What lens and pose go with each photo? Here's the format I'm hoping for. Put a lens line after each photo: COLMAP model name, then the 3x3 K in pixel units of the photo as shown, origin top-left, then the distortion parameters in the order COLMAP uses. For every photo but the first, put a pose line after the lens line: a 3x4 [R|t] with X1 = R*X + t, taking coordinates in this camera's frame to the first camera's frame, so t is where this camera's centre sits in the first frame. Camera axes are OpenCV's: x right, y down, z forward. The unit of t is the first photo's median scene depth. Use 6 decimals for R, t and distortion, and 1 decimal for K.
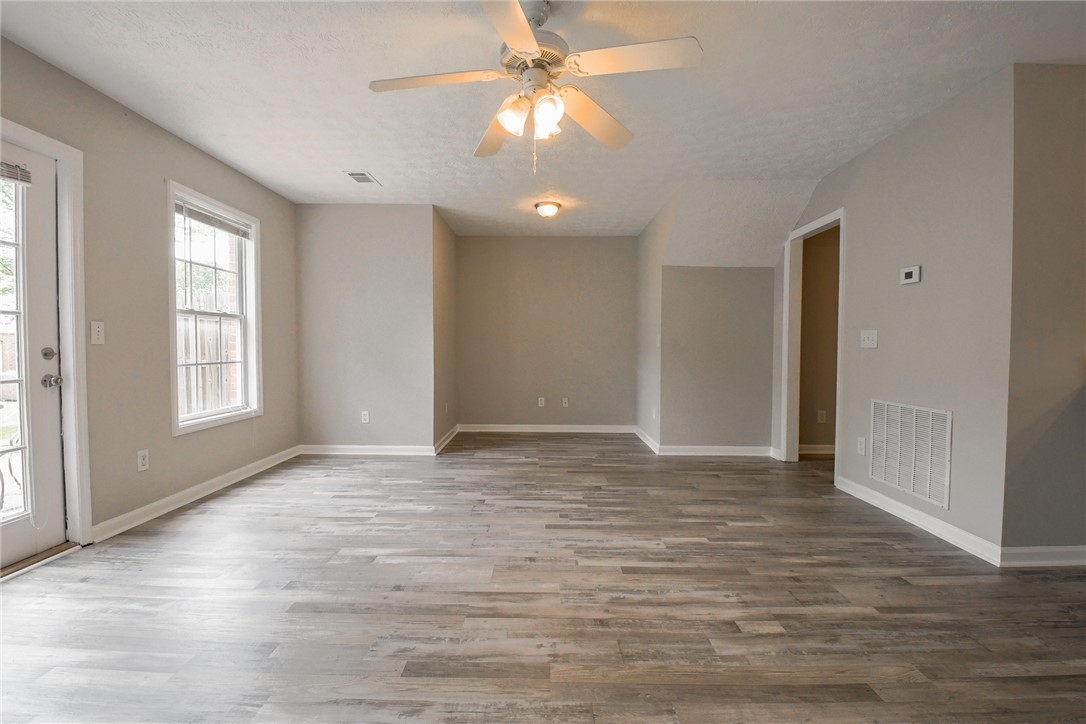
lens RADIAL K [[489.4, 0, 543.0], [0, 489.4, 362.0], [0, 0, 1]] dist [-0.002716, -0.000272]
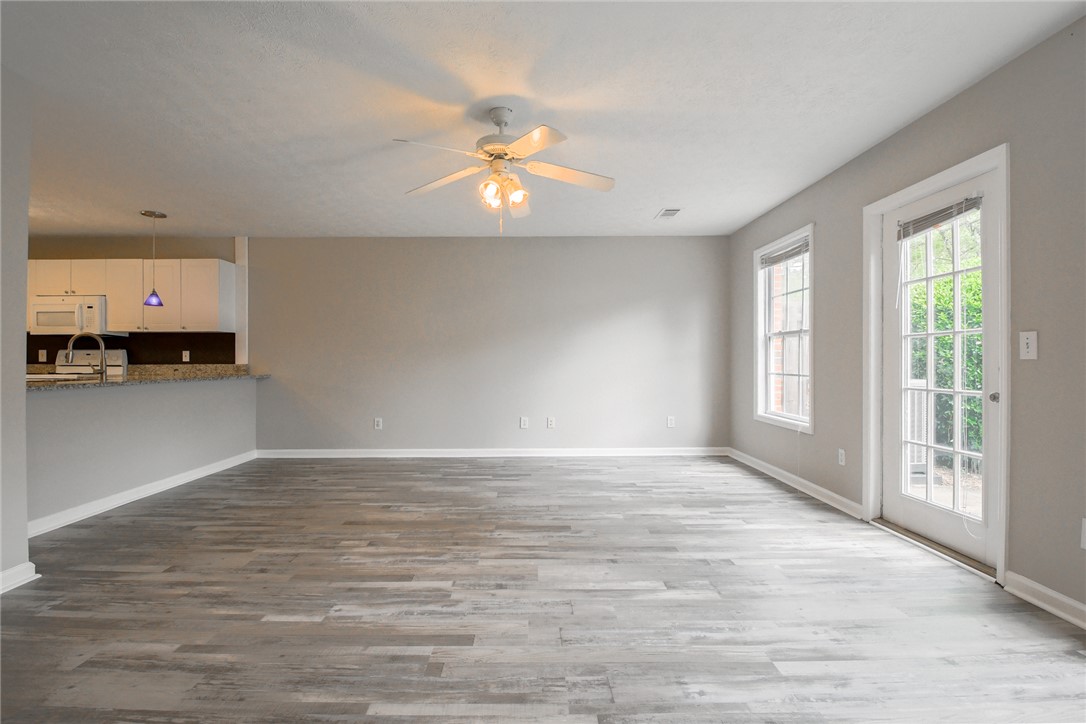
lens RADIAL K [[489.4, 0, 543.0], [0, 489.4, 362.0], [0, 0, 1]] dist [-0.002716, -0.000272]
pose [[-0.999621, -0.002465, -0.027419, -0.080660], [-0.003436, 0.999367, 0.035415, -0.064135], [0.027314, 0.035496, -0.998996, 1.960876]]
